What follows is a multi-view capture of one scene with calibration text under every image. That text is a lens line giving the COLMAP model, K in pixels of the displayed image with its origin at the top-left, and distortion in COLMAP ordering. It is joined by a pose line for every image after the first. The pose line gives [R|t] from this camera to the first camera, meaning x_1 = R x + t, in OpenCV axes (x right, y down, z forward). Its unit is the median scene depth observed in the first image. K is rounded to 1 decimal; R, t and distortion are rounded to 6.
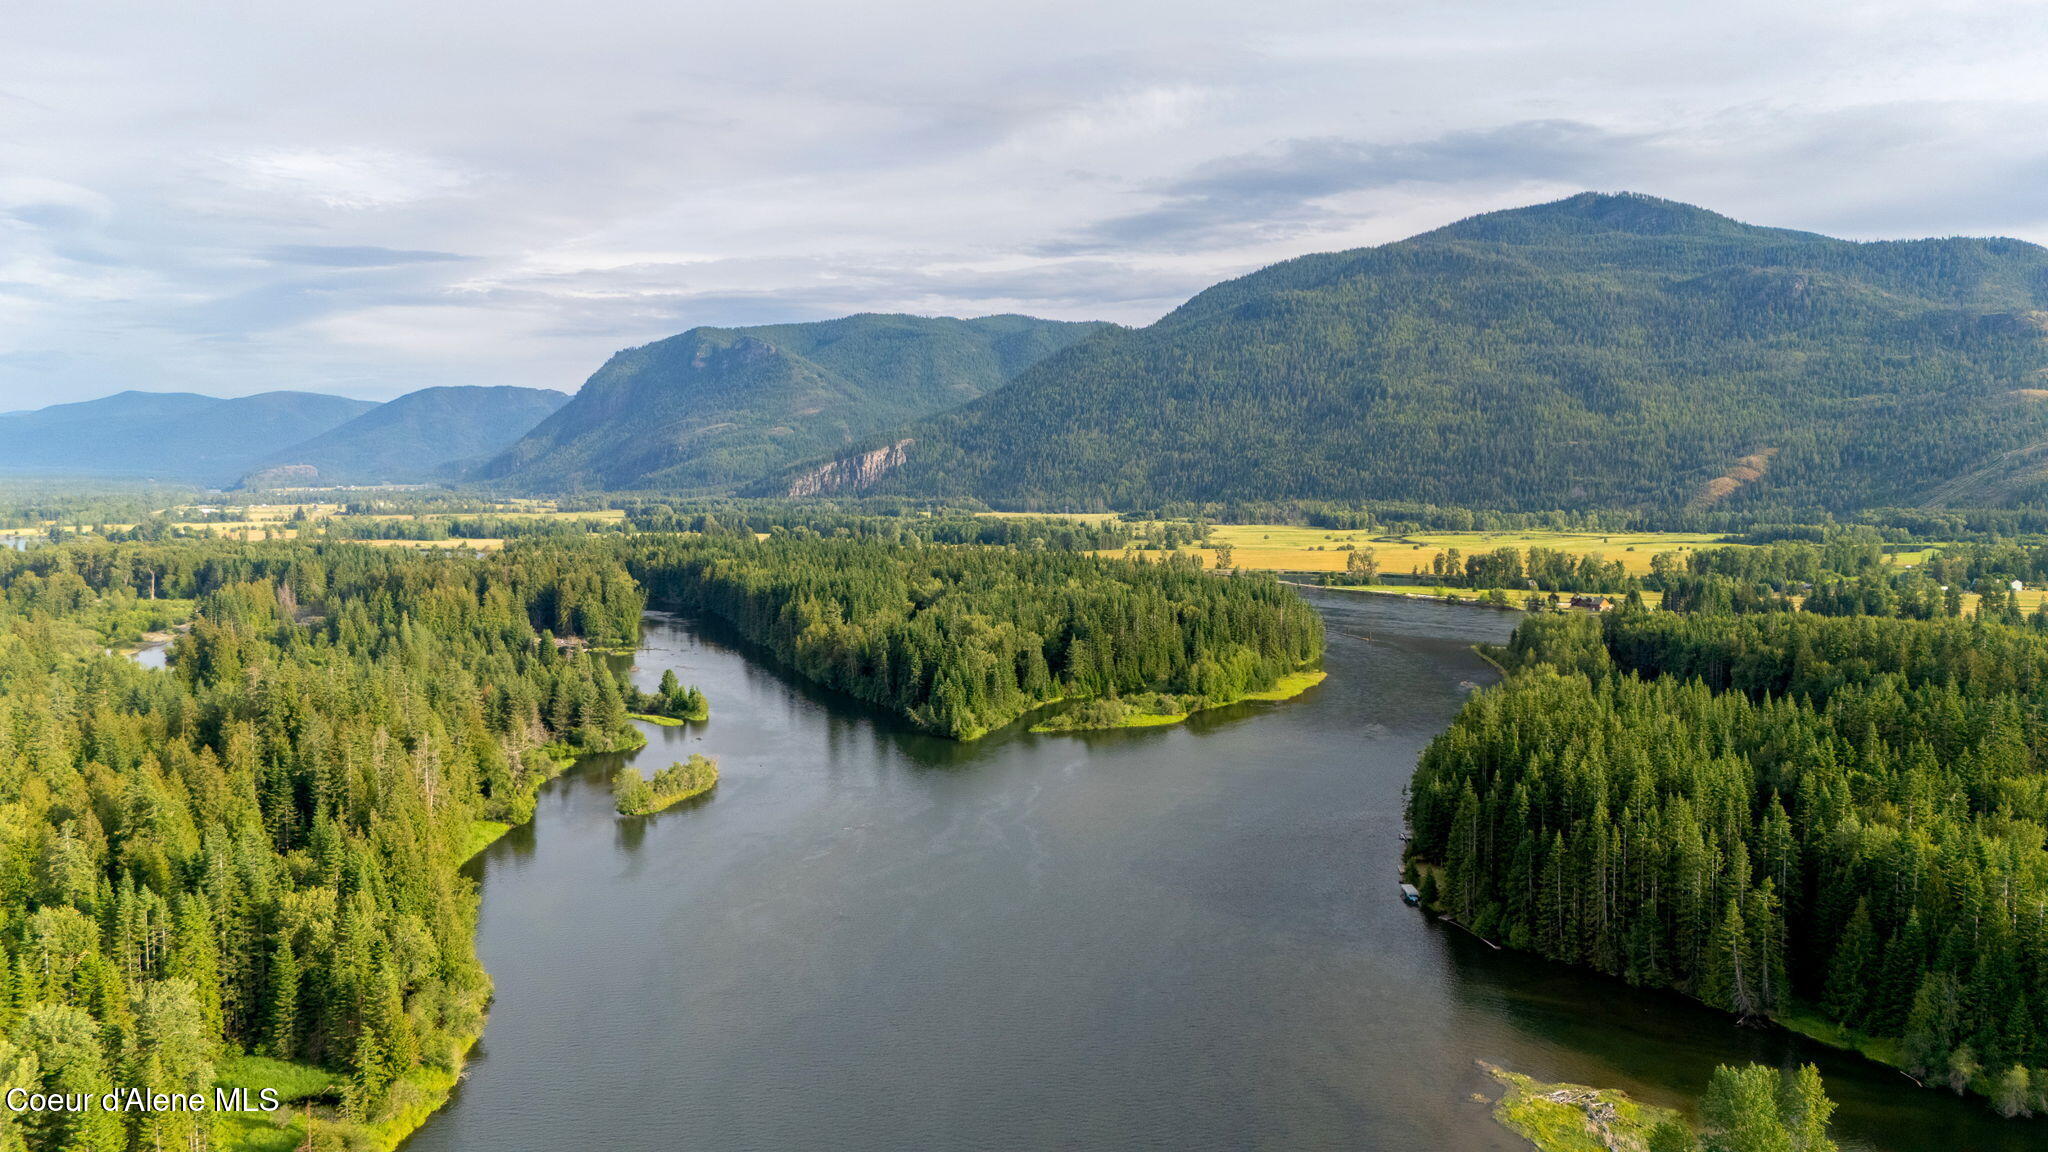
lens RADIAL K [[1508.4, 0, 986.1], [0, 1508.4, 599.8], [0, 0, 1]] dist [0.046739, -0.036604]
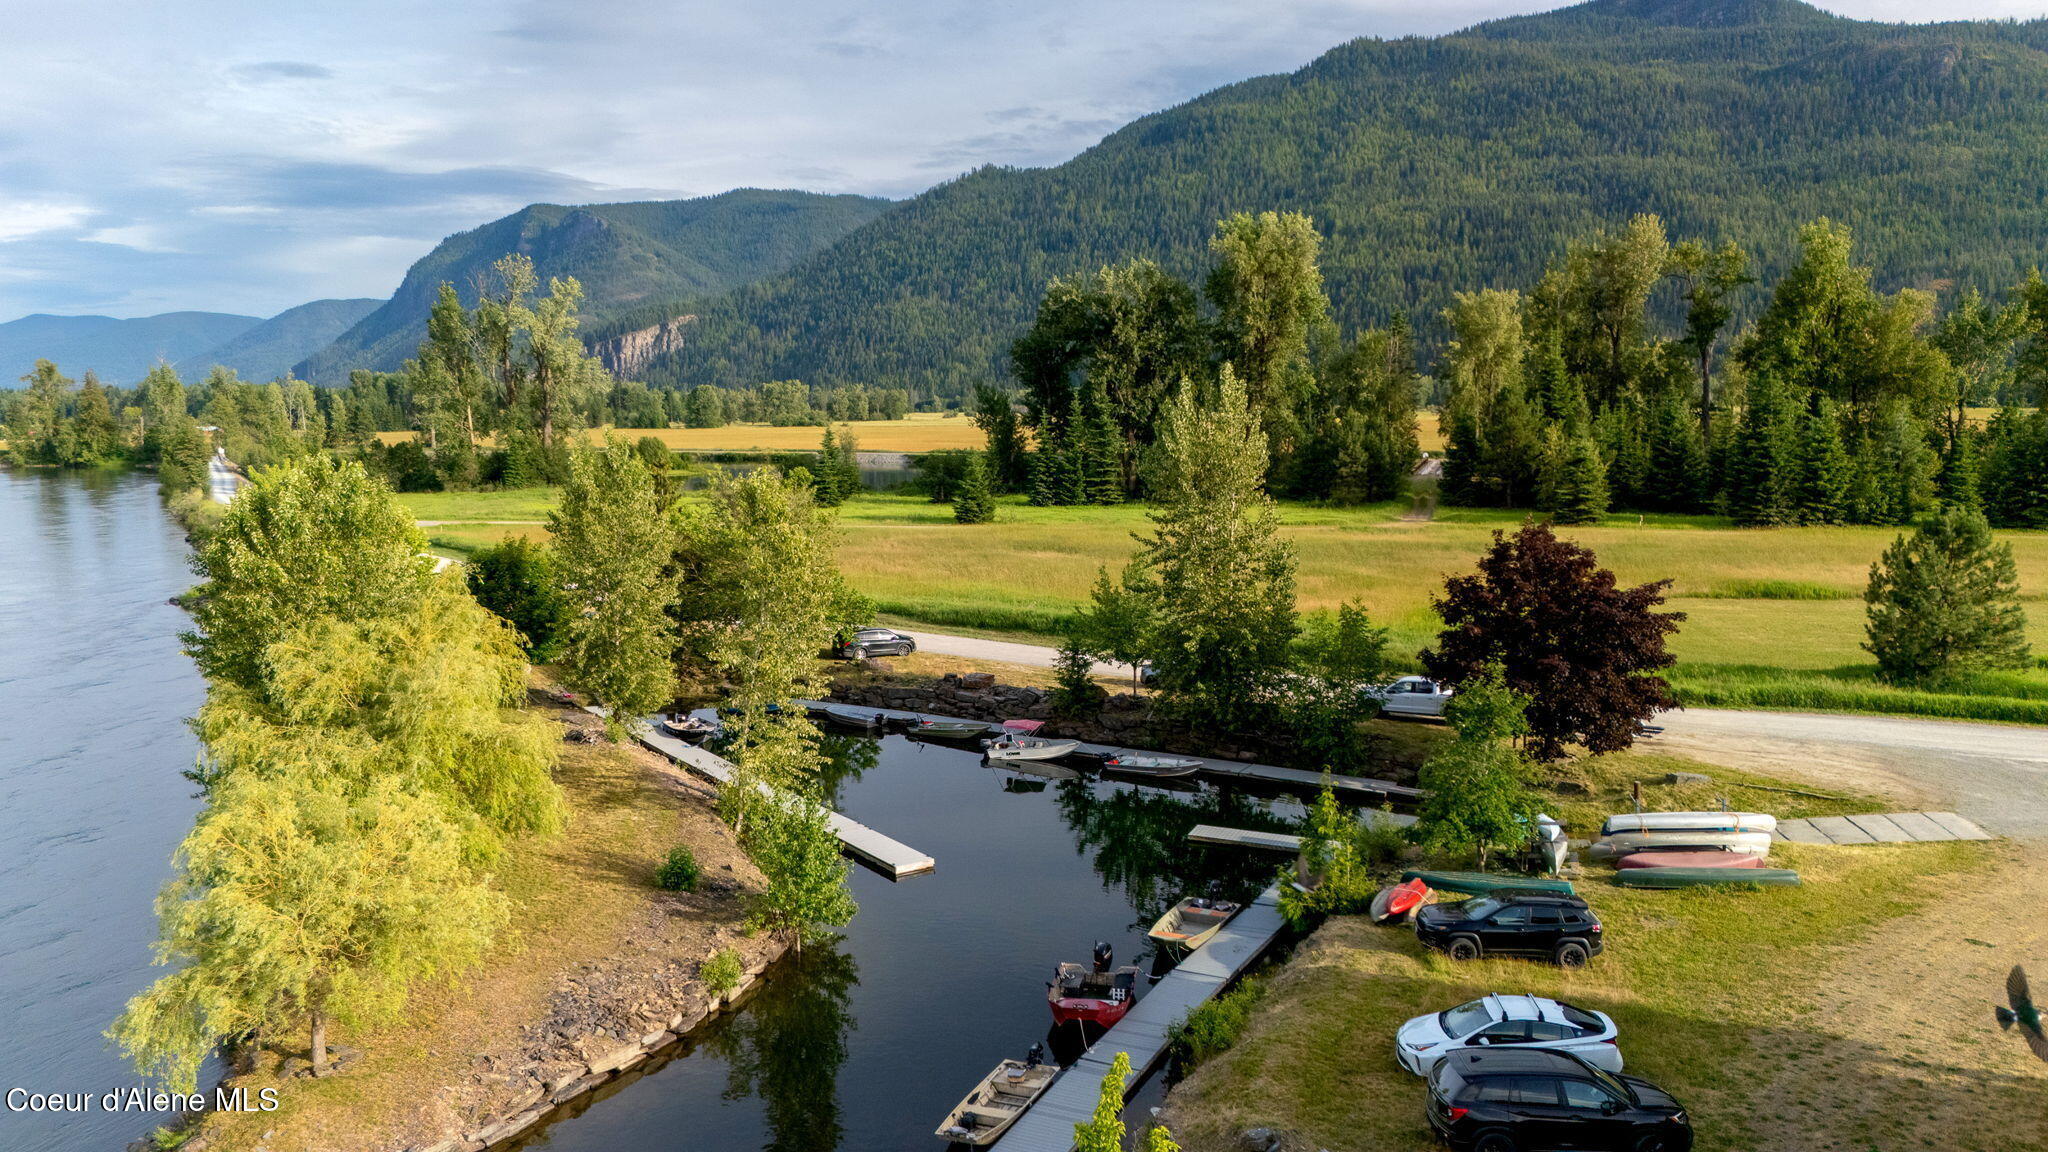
lens RADIAL K [[1514.3, 0, 1024.0], [0, 1514.3, 576.0], [0, 0, 1]] dist [0.072652, -0.057164]
pose [[0.999945, -0.007087, 0.007784, 0.120580], [0.006874, 0.999611, 0.027013, -0.000869], [-0.007972, -0.026958, 0.999605, 0.319631]]
